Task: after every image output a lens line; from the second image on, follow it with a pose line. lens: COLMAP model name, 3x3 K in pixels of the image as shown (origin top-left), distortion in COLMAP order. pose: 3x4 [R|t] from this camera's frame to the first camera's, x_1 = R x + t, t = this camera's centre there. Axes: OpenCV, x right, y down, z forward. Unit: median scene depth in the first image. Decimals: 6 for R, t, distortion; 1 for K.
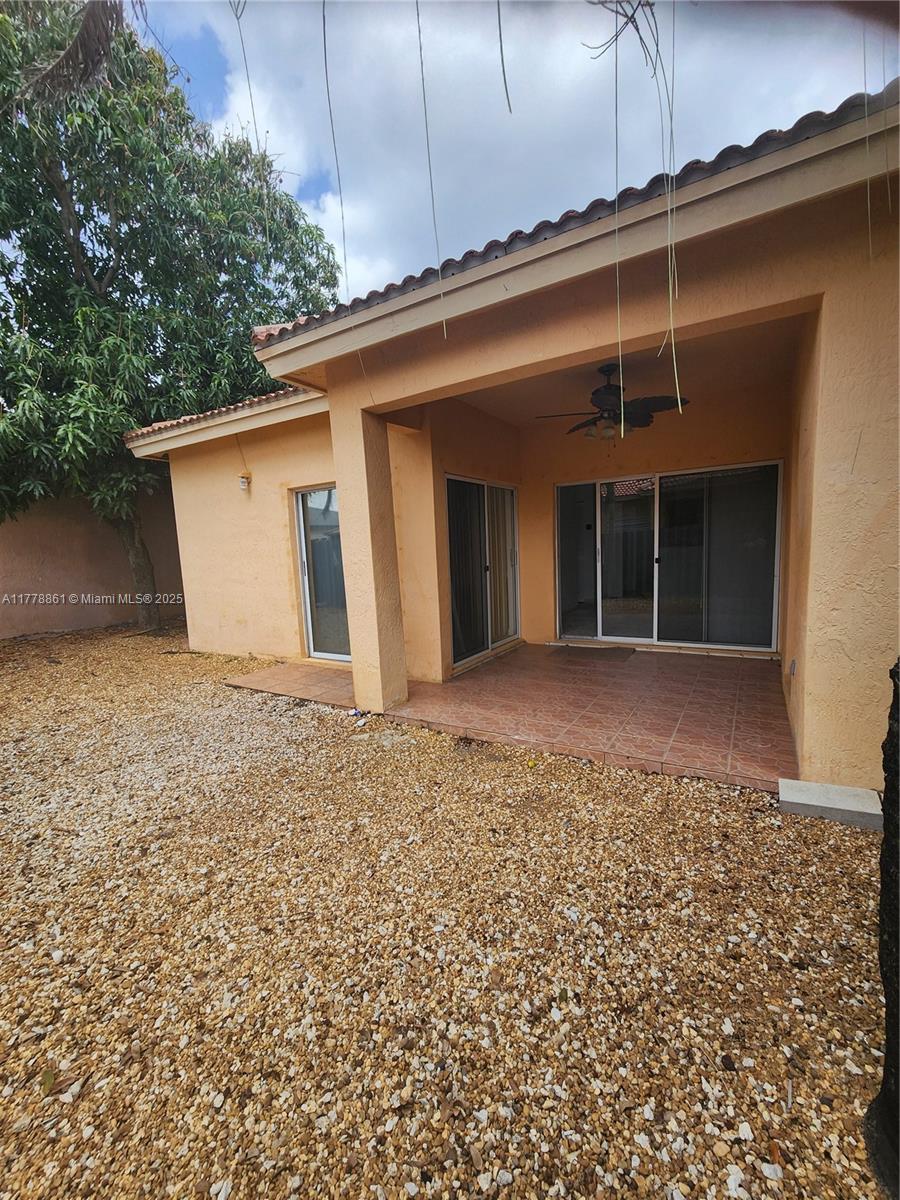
lens RADIAL K [[495.5, 0, 458.6], [0, 495.5, 599.4], [0, 0, 1]] dist [0.003257, -0.003578]
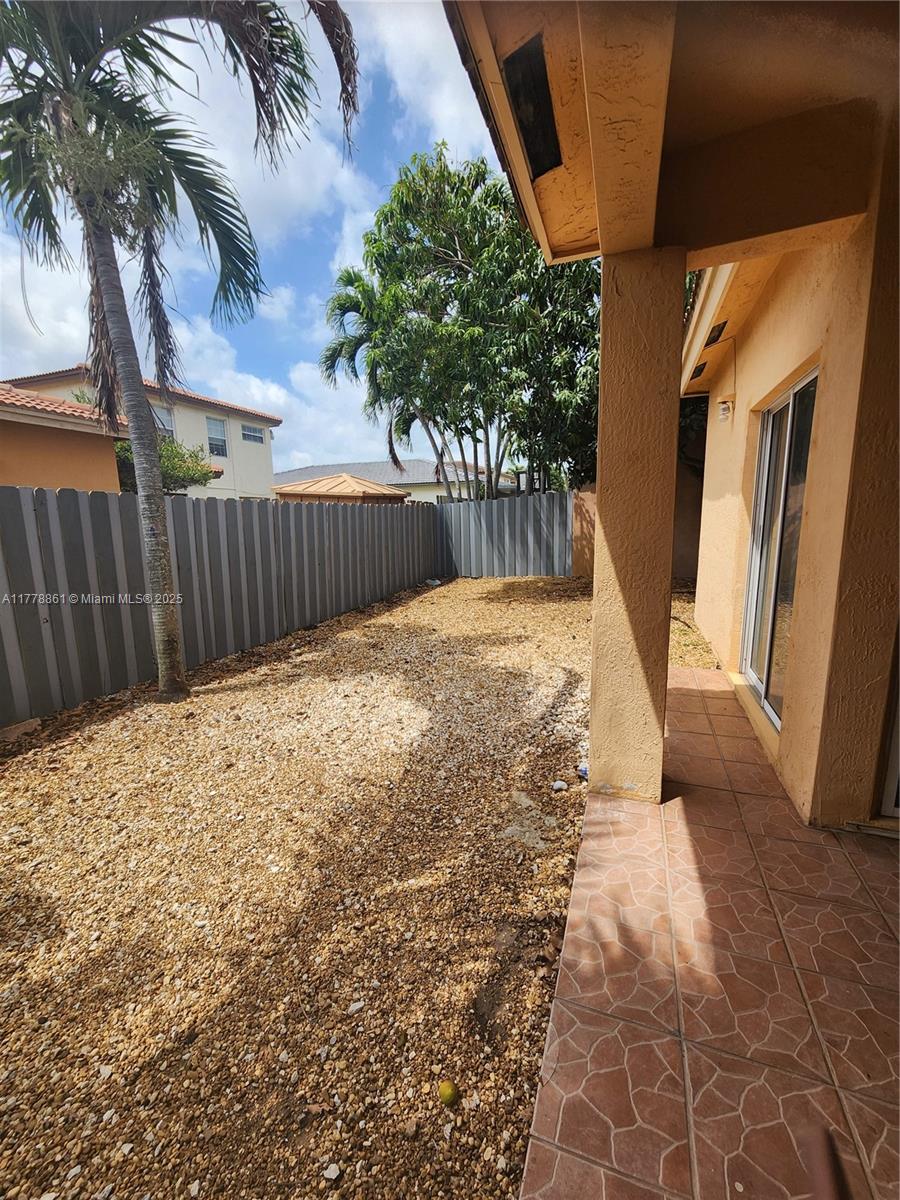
lens RADIAL K [[495.5, 0, 454.7], [0, 495.5, 601.2], [0, 0, 1]] dist [0.003257, -0.003578]
pose [[0.190384, 0.195461, -0.962055, 0.322395], [-0.094979, 0.979049, 0.180118, -0.082886], [0.977104, 0.057083, 0.204960, 0.654096]]
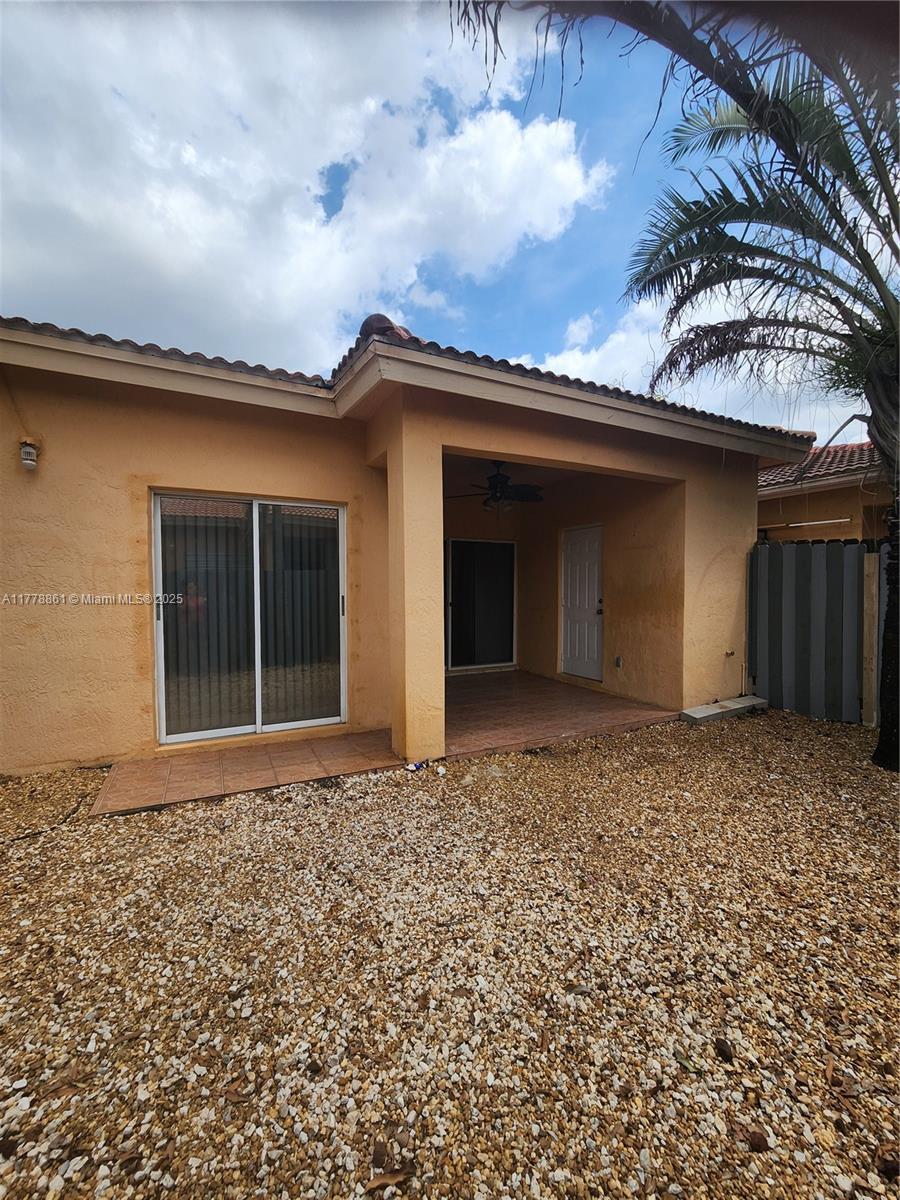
lens RADIAL K [[495.5, 0, 437.5], [0, 495.5, 597.0], [0, 0, 1]] dist [0.003257, -0.003578]
pose [[0.513439, 0.029368, 0.857624, -0.907593], [0.066532, 0.995044, -0.073904, -0.005272], [-0.855543, 0.095004, 0.508940, 0.459834]]
